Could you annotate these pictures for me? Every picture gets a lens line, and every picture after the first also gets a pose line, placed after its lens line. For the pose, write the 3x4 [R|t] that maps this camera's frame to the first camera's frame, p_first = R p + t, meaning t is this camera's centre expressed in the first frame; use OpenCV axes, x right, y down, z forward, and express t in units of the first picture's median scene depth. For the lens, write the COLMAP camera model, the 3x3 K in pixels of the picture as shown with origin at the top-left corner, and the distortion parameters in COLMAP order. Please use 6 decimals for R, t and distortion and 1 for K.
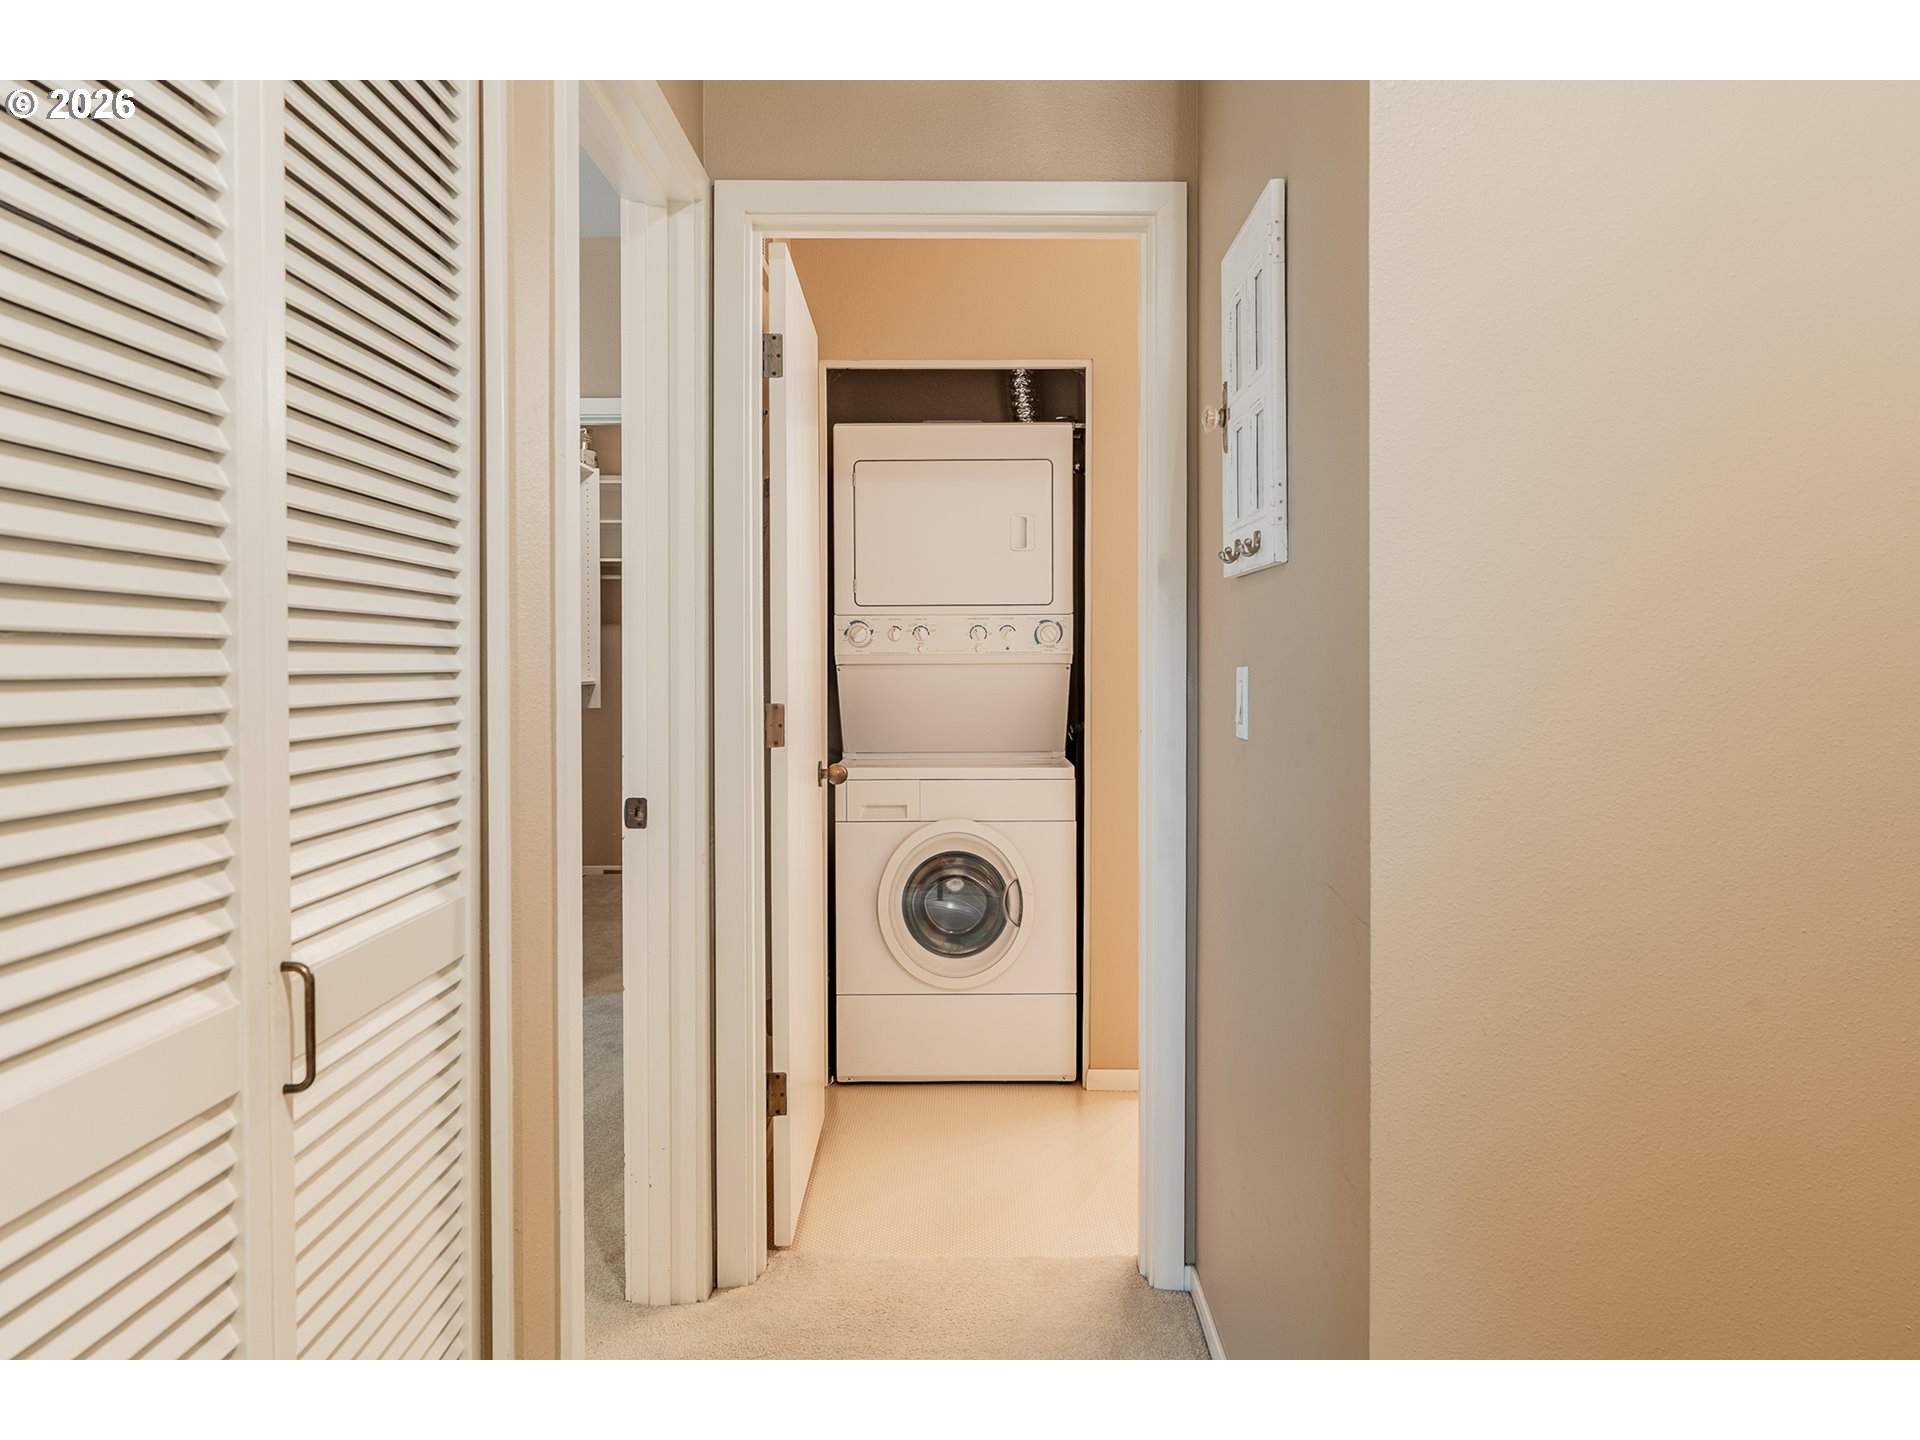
lens RADIAL K [[1343.8, 0, 962.2], [0, 1343.8, 676.7], [0, 0, 1]] dist [-0.001534, 0.002163]
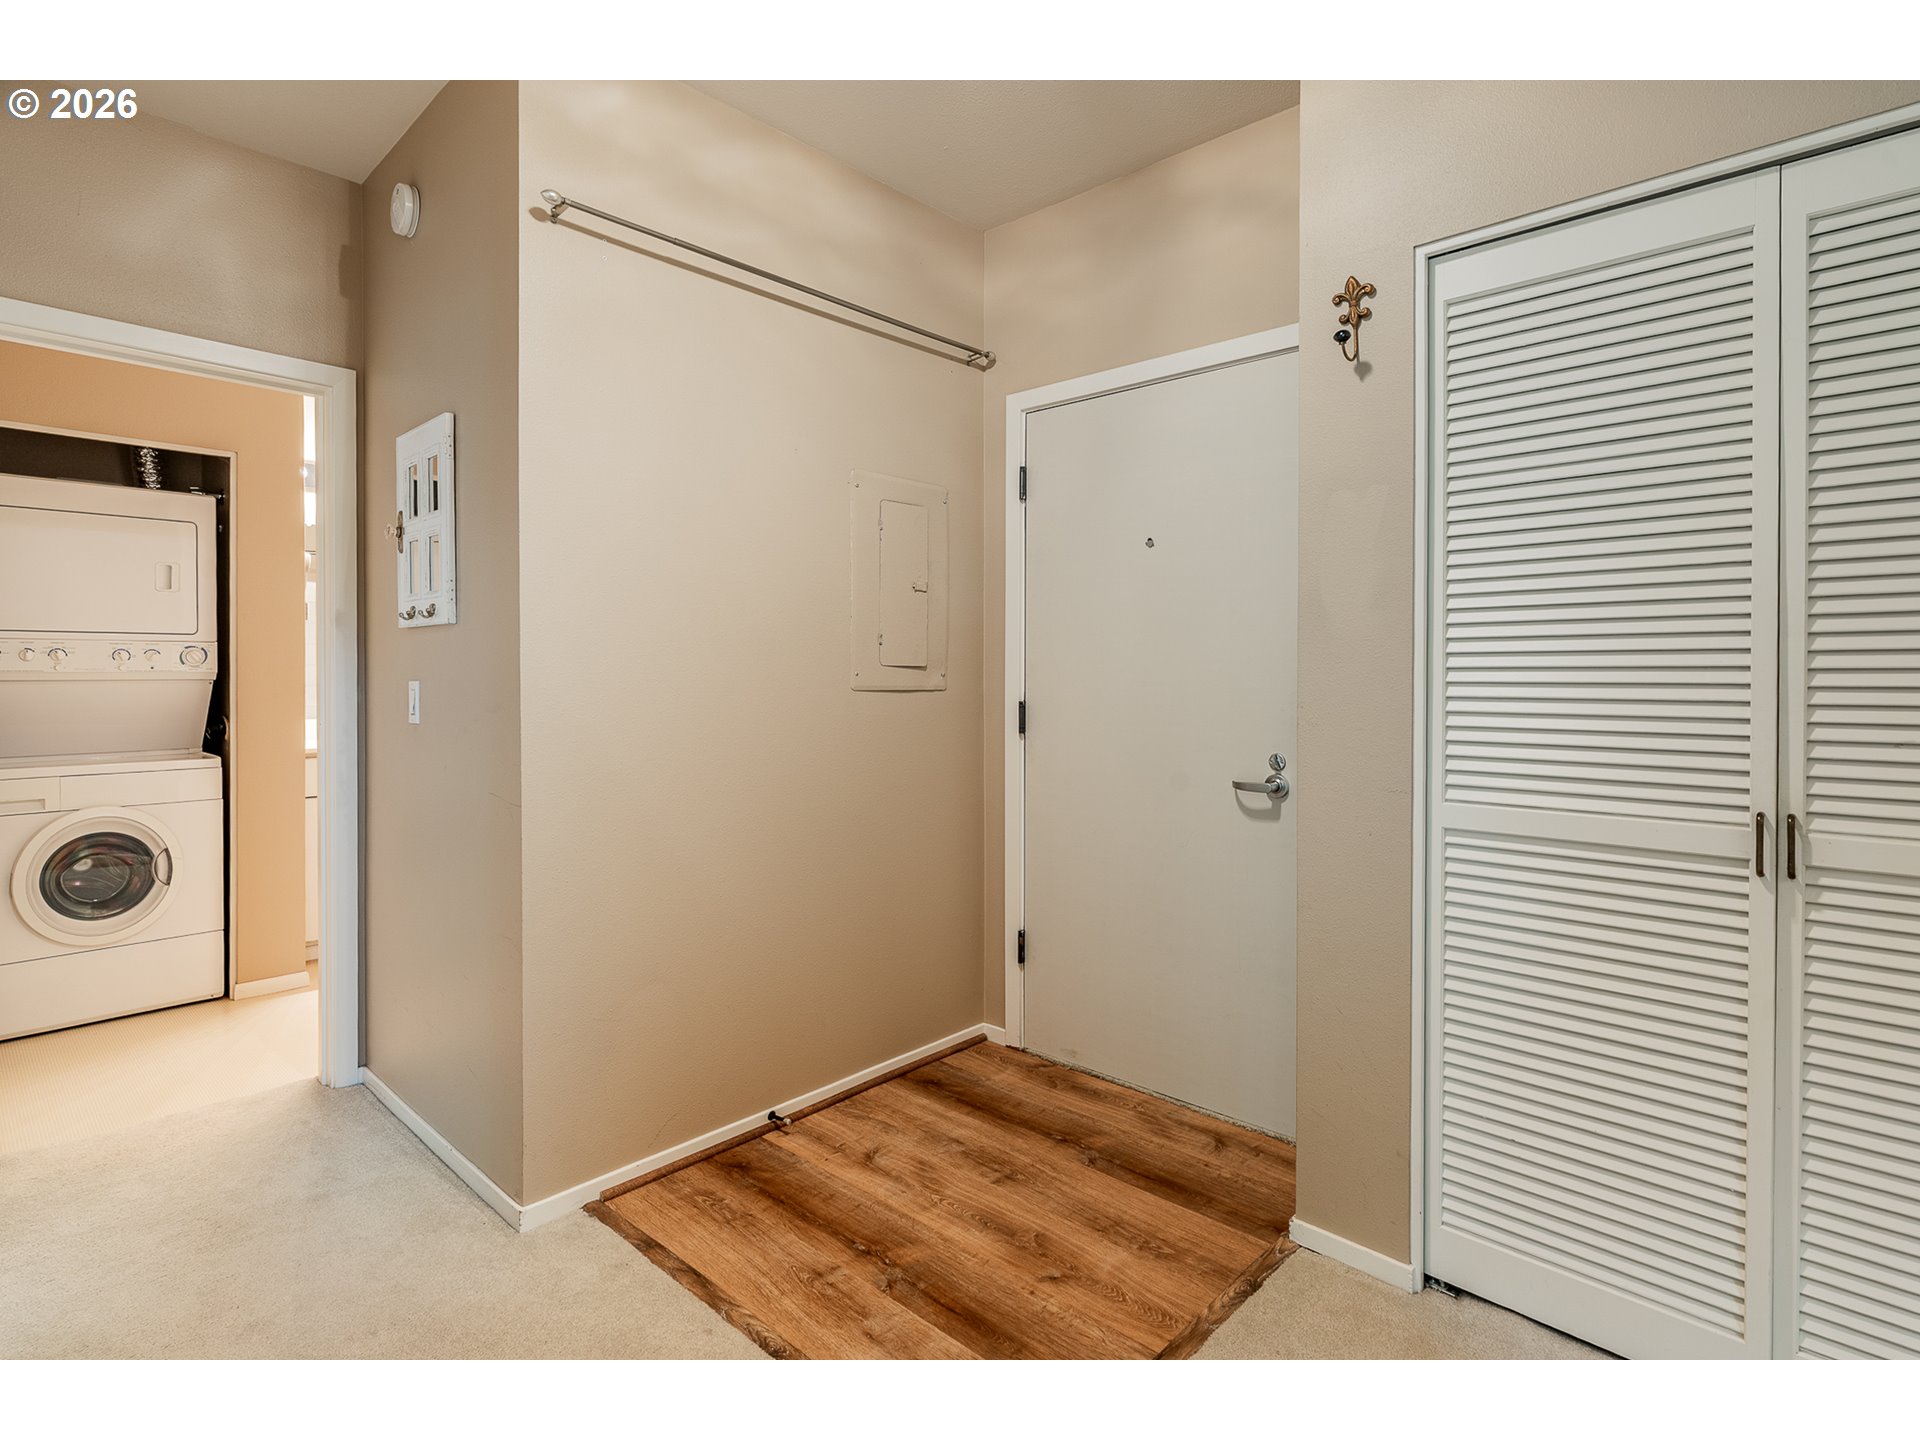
lens RADIAL K [[936.9, 0, 959.9], [0, 936.9, 683.4], [0, 0, 1]] dist [-0.001183, -0.000070]
pose [[0.677281, -0.006450, 0.735696, -0.100606], [0.009674, 0.999953, -0.000139, 0.001156], [-0.735661, 0.007211, 0.677312, -0.157880]]
